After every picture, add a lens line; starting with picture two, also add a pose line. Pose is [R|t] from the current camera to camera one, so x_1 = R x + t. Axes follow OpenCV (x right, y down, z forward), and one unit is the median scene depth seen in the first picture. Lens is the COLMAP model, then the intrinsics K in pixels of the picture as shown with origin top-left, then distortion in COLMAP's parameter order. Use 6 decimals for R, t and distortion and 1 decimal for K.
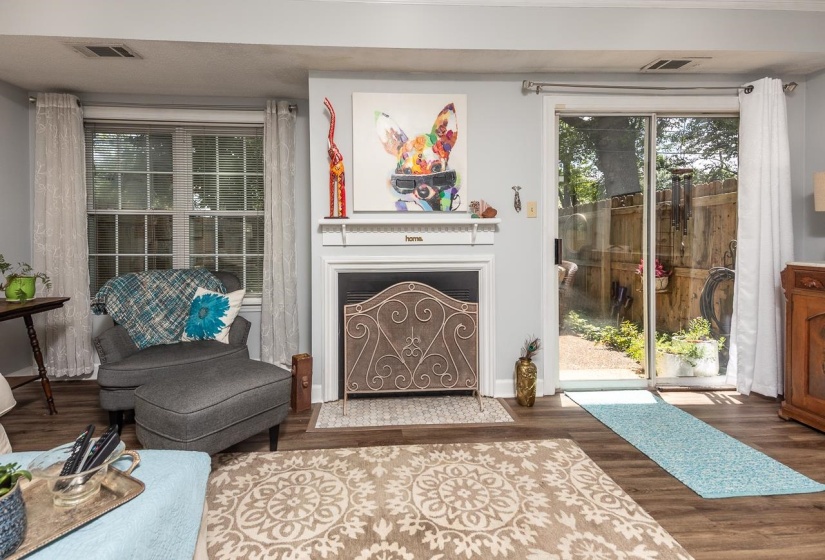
lens RADIAL K [[397.5, 0, 411.8], [0, 397.5, 240.9], [0, 0, 1]] dist [0.030922, -0.001576]
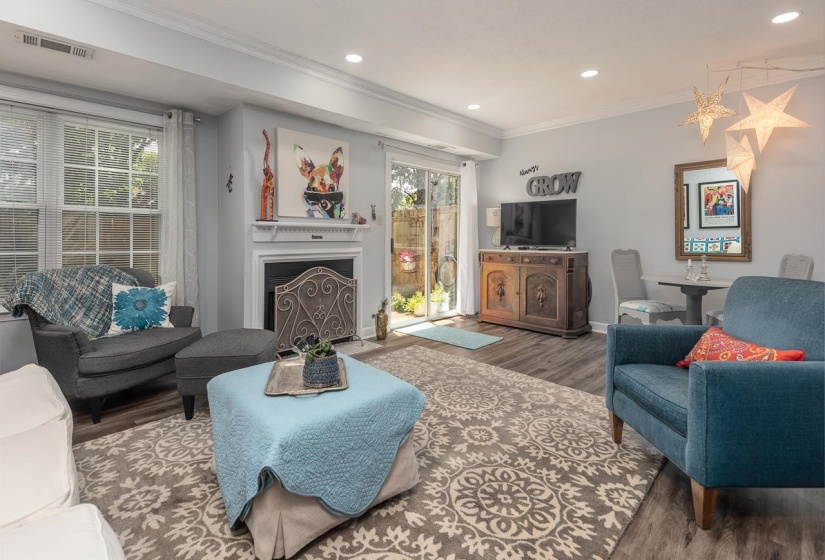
lens RADIAL K [[397.5, 0, 411.8], [0, 397.5, 240.9], [0, 0, 1]] dist [0.030922, -0.001576]
pose [[0.735295, 0.001427, 0.677746, -0.717311], [0.000237, 0.999997, -0.002364, 0.011493], [-0.677747, 0.001899, 0.735292, -0.280060]]
